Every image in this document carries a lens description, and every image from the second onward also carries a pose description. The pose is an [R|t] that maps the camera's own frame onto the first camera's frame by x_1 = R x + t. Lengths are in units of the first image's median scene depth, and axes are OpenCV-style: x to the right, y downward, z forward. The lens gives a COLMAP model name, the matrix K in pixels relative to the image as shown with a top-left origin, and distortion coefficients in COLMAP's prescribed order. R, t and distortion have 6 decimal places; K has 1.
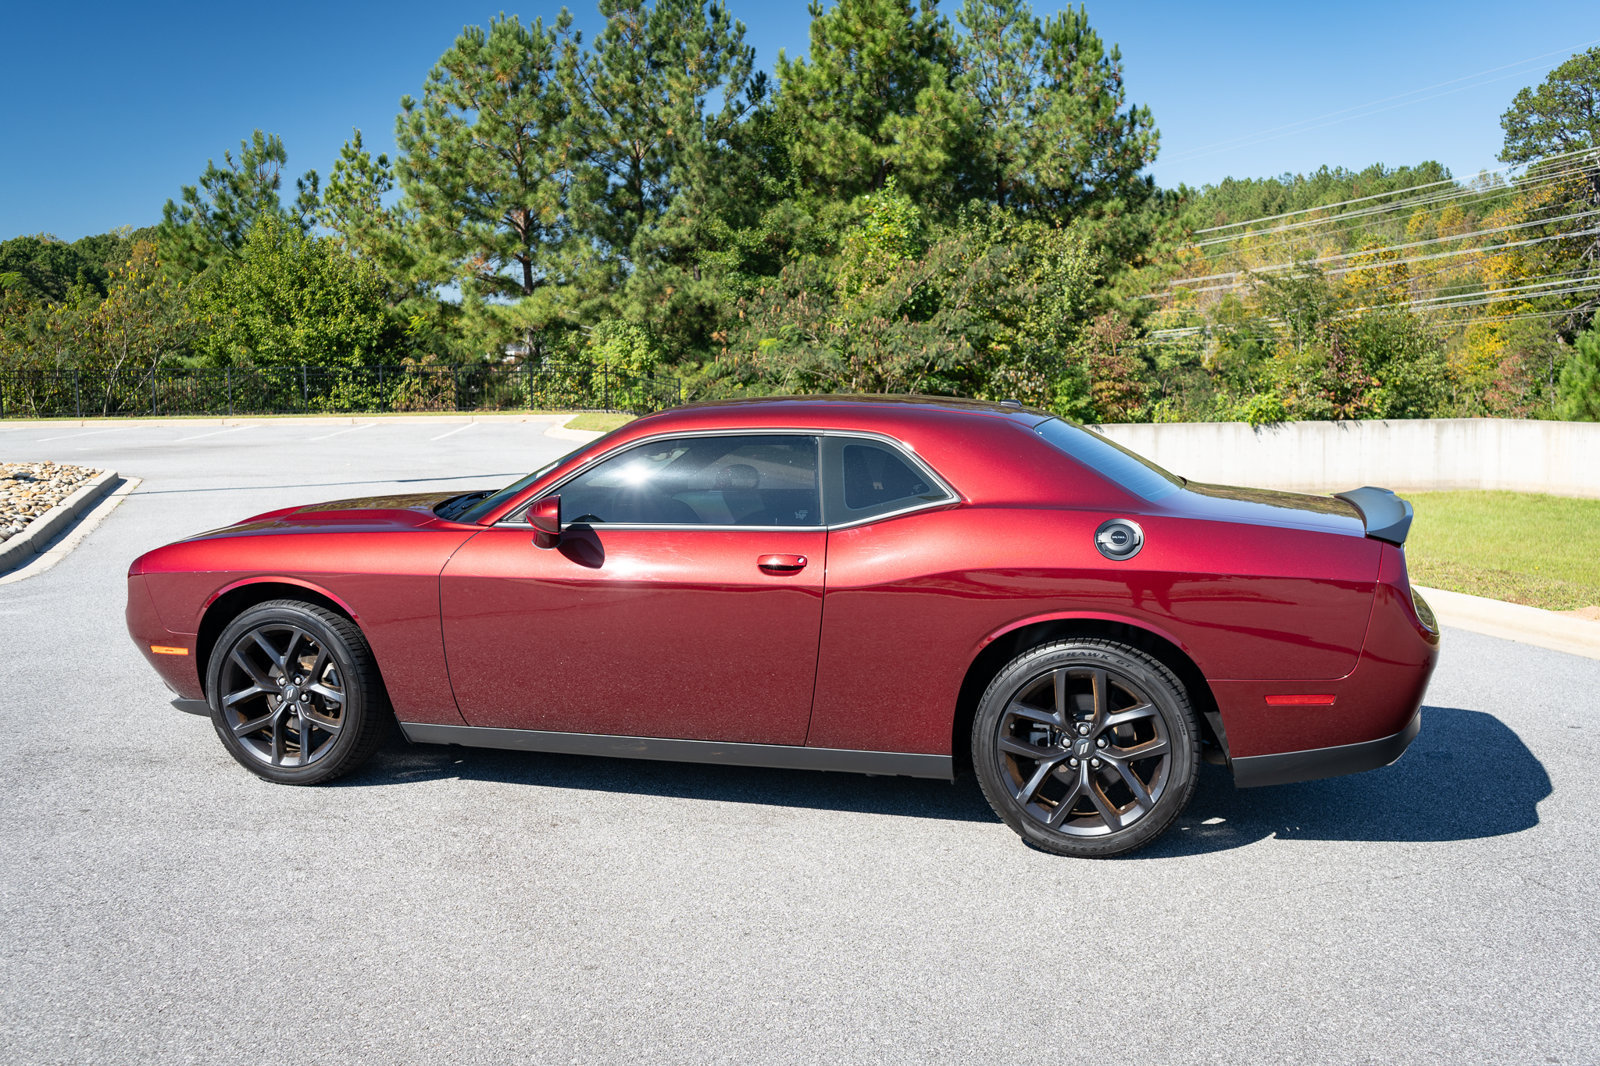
lens RADIAL K [[1491.3, 0, 795.3], [0, 1491.3, 531.9], [0, 0, 1]] dist [0.009068, 0.000000]
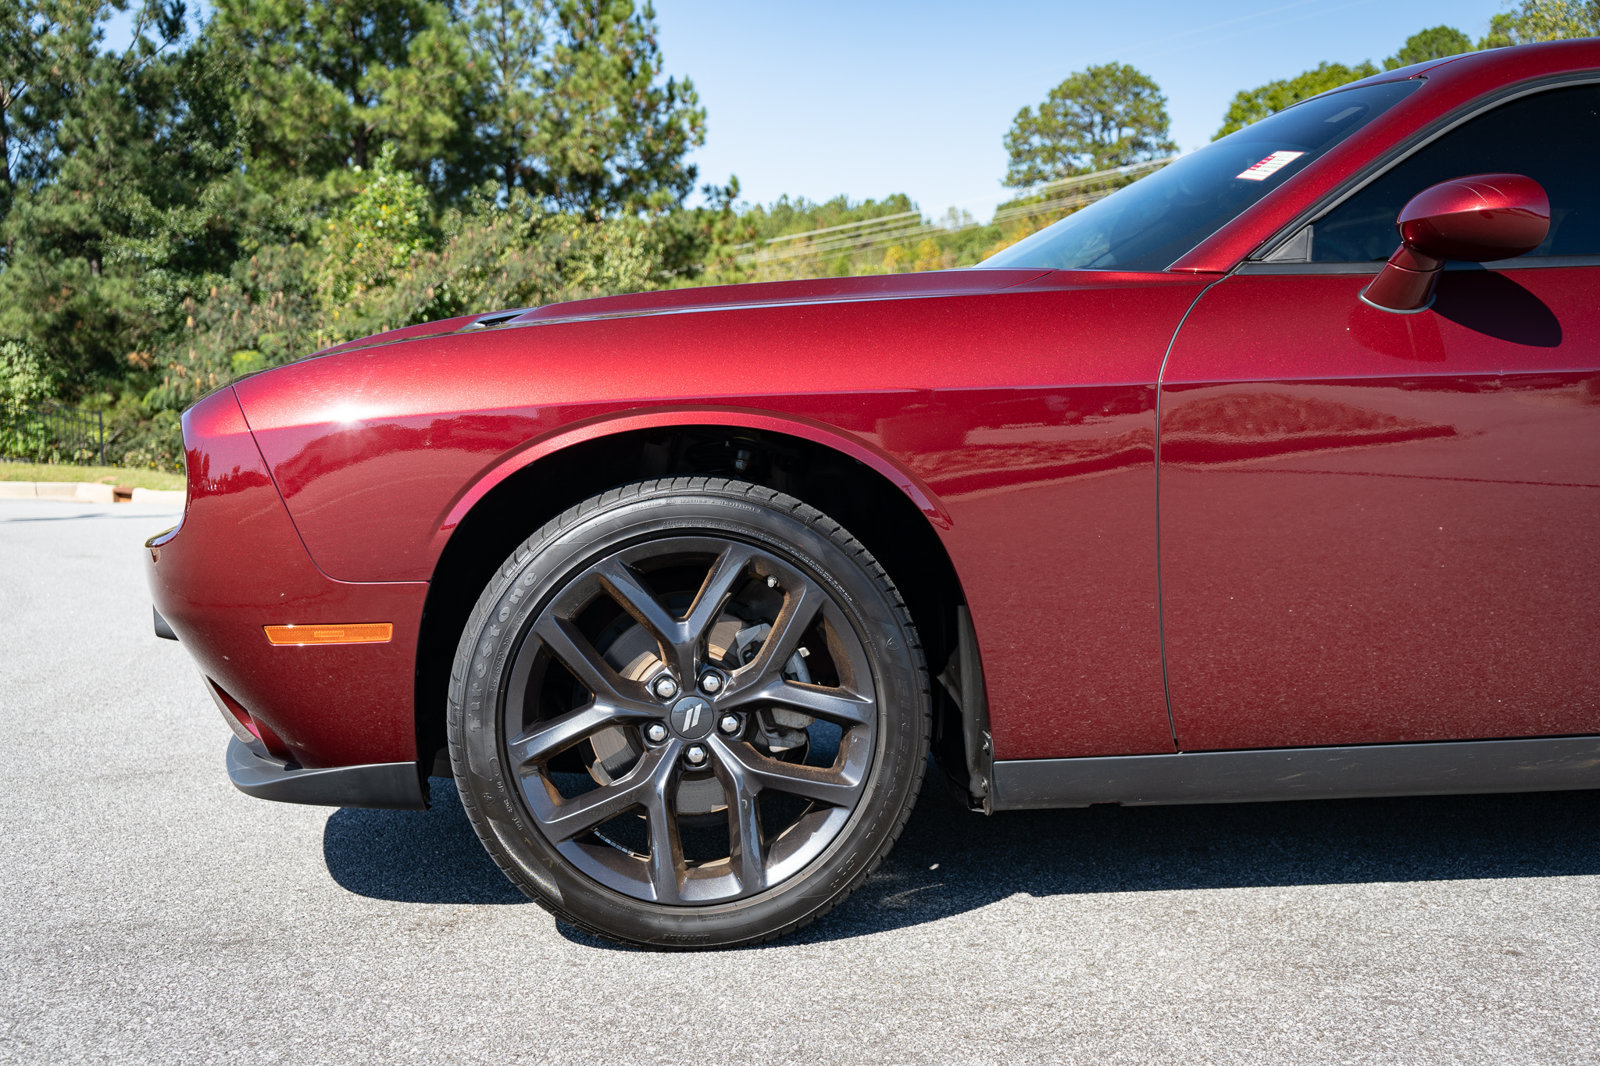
lens RADIAL K [[1827.3, 0, 795.9], [0, 1827.3, 534.2], [0, 0, 1]] dist [0.008791, 0.000000]
pose [[0.931933, -0.031382, 0.361270, -0.079876], [0.053591, 0.997228, -0.051618, 0.014211], [-0.358649, 0.067465, 0.931031, 0.087691]]
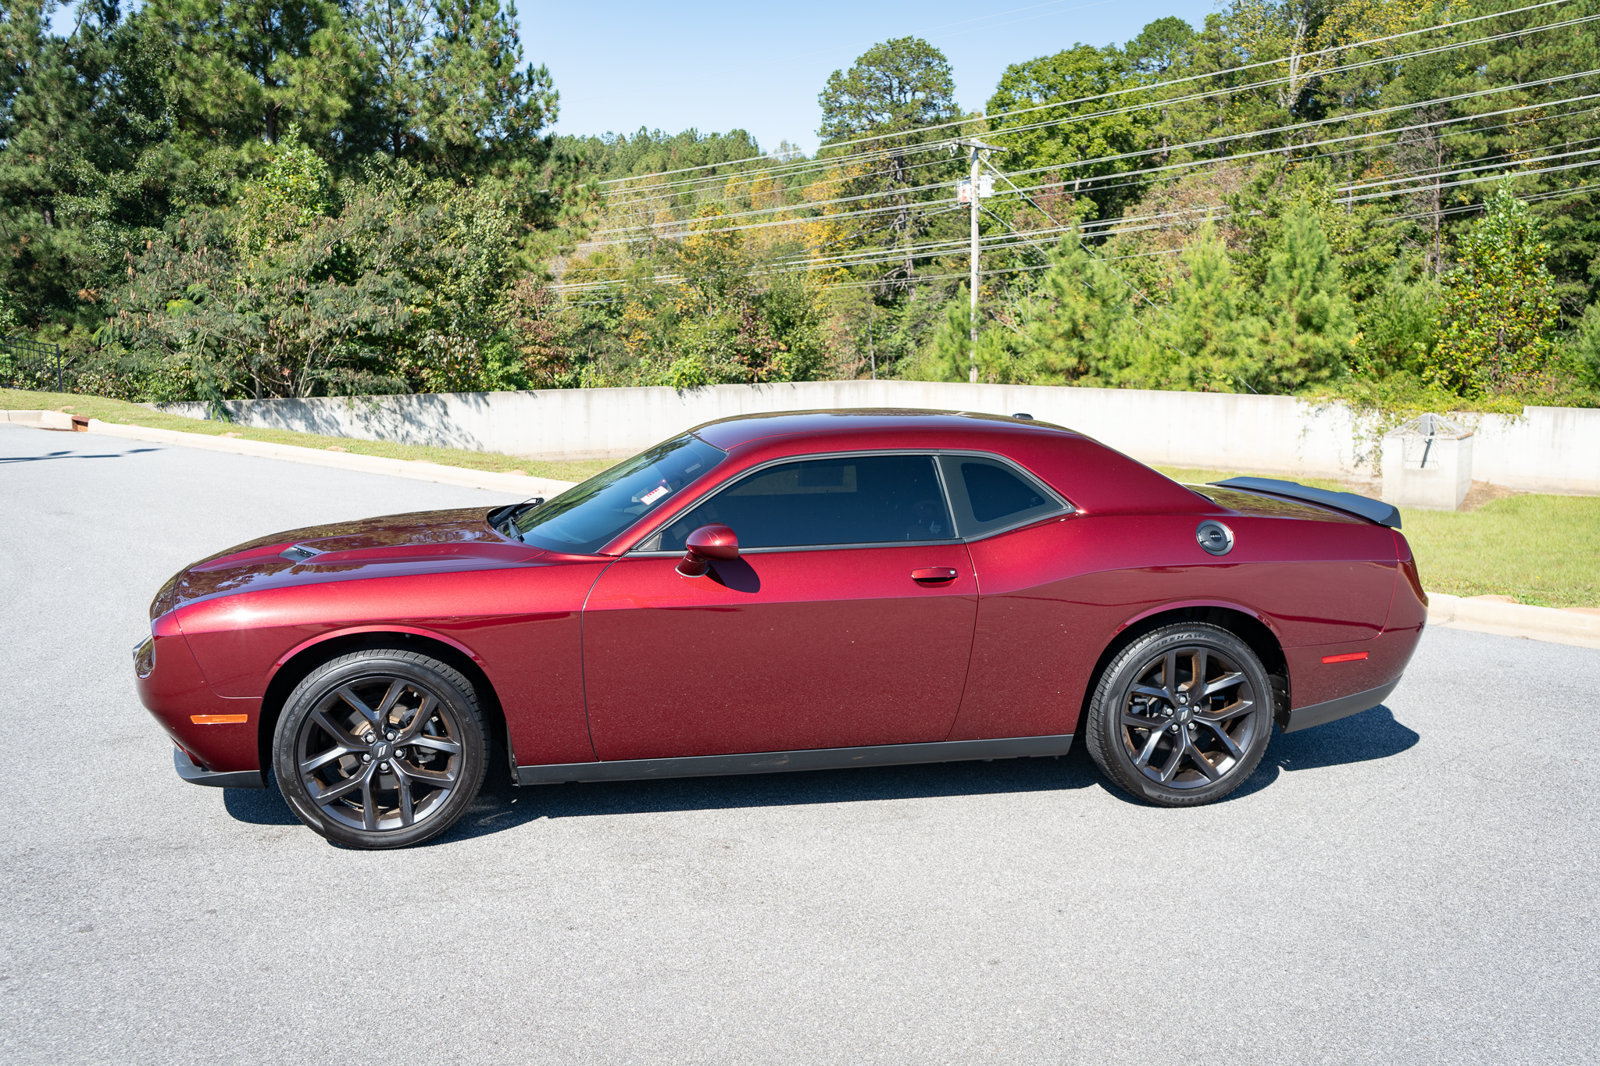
lens RADIAL K [[1538.8, 0, 809.2], [0, 1538.8, 532.1], [0, 0, 1]] dist [0.002447, 0.000000]
pose [[0.894059, -0.055885, 0.444450, -0.084871], [0.043740, 0.998337, 0.037542, -0.008230], [-0.445809, -0.014124, 0.895016, 0.005773]]
